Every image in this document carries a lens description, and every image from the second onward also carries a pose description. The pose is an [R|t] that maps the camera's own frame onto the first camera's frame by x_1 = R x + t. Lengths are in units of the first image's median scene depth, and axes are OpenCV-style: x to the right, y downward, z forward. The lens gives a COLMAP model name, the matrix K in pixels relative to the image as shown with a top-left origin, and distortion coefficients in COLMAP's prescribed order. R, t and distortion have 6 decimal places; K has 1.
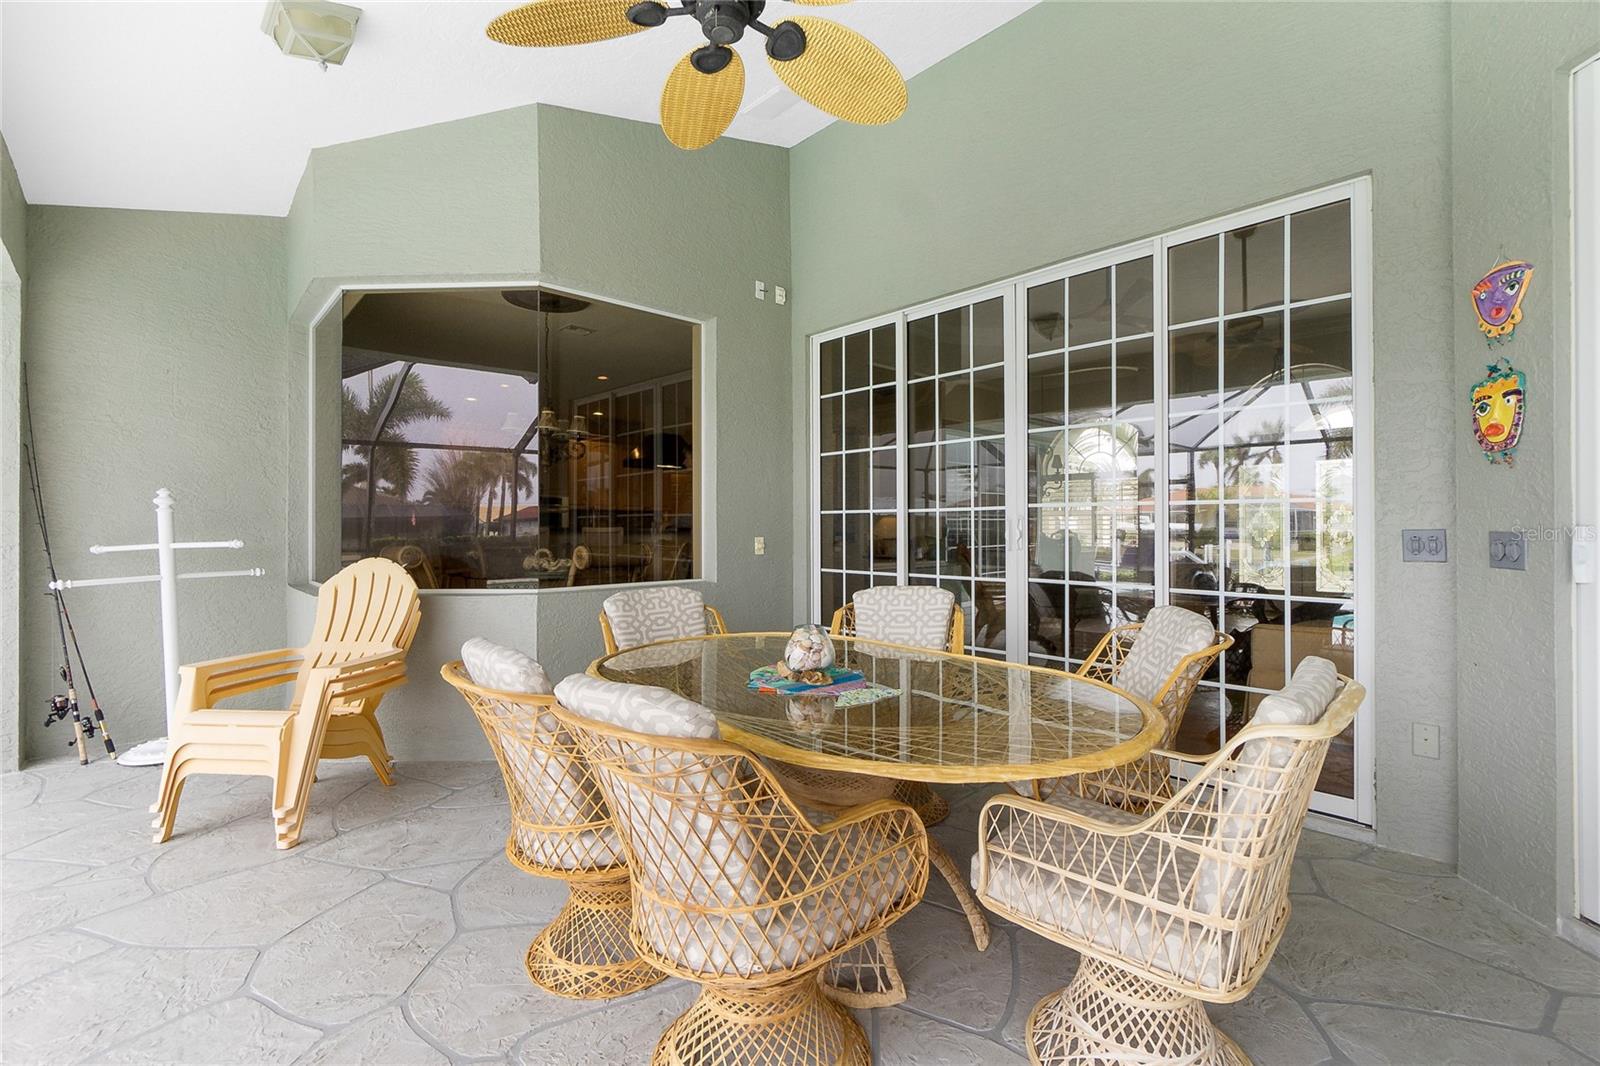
lens RADIAL K [[701.1, 0, 799.3], [0, 701.1, 522.9], [0, 0, 1]] dist [-0.003685, 0.002459]
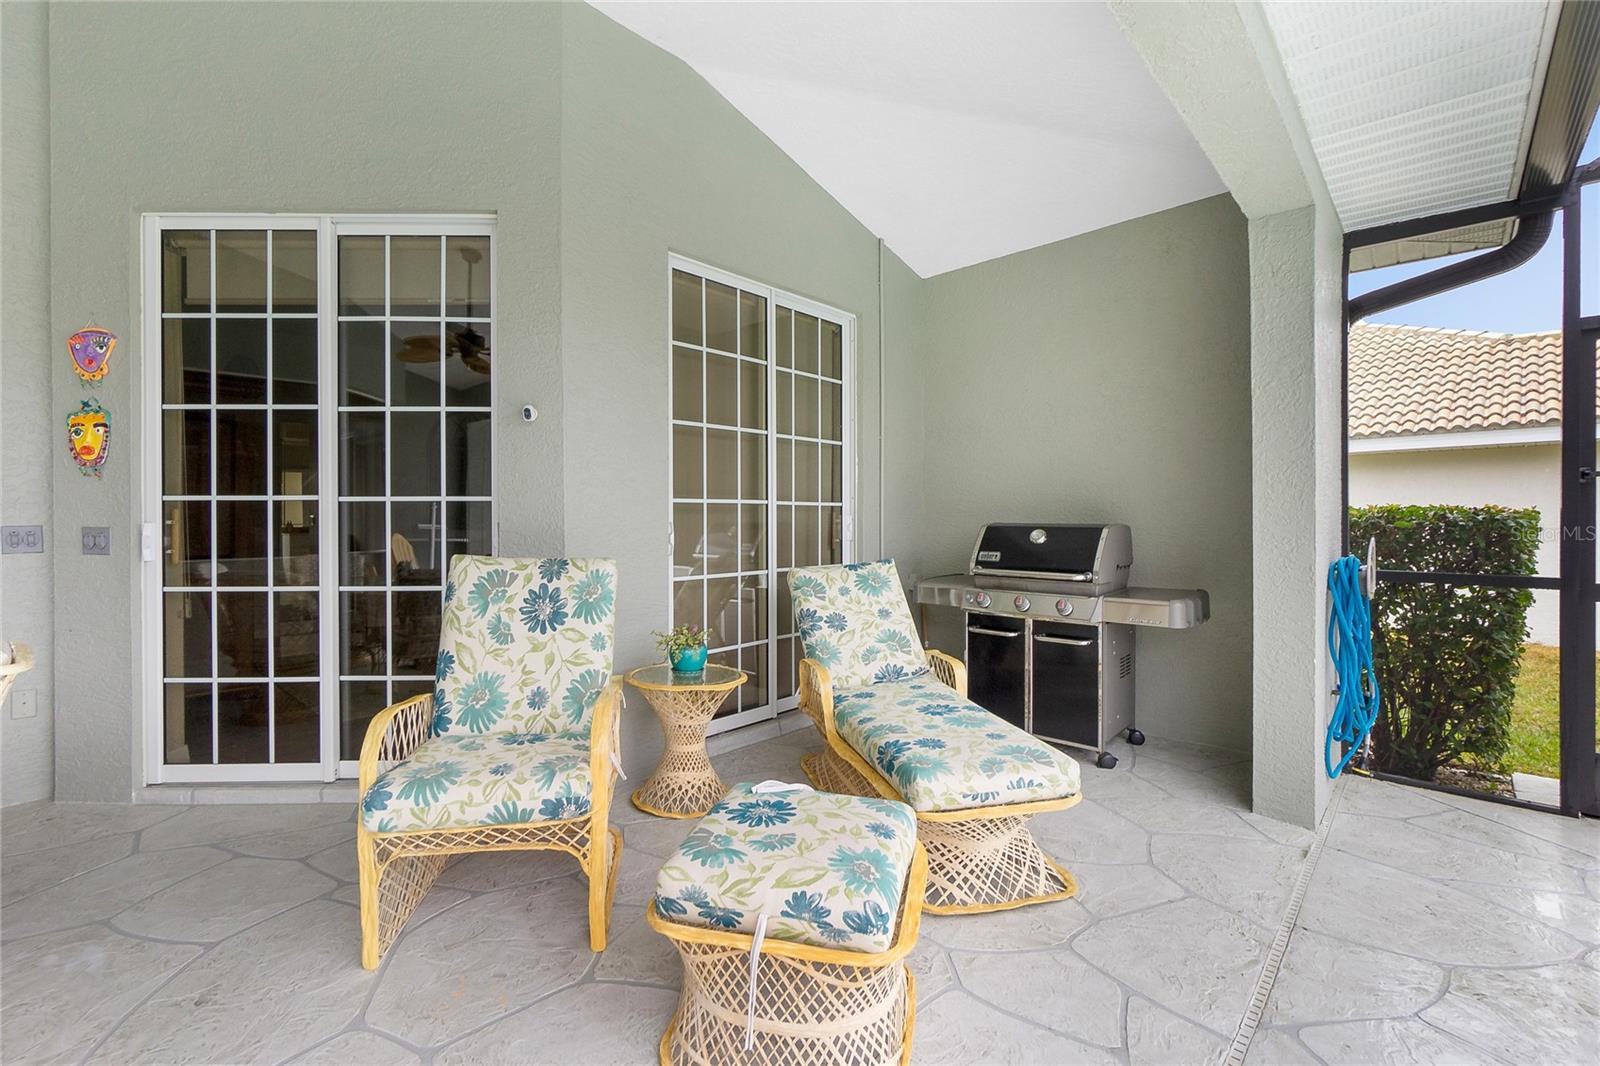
lens RADIAL K [[701.1, 0, 804.2], [0, 701.1, 523.6], [0, 0, 1]] dist [-0.003685, 0.002459]
pose [[-0.063860, -0.004080, 0.997951, -0.414874], [-0.003654, 0.999986, 0.003854, -0.004223], [-0.997952, -0.003400, -0.063874, -0.269018]]
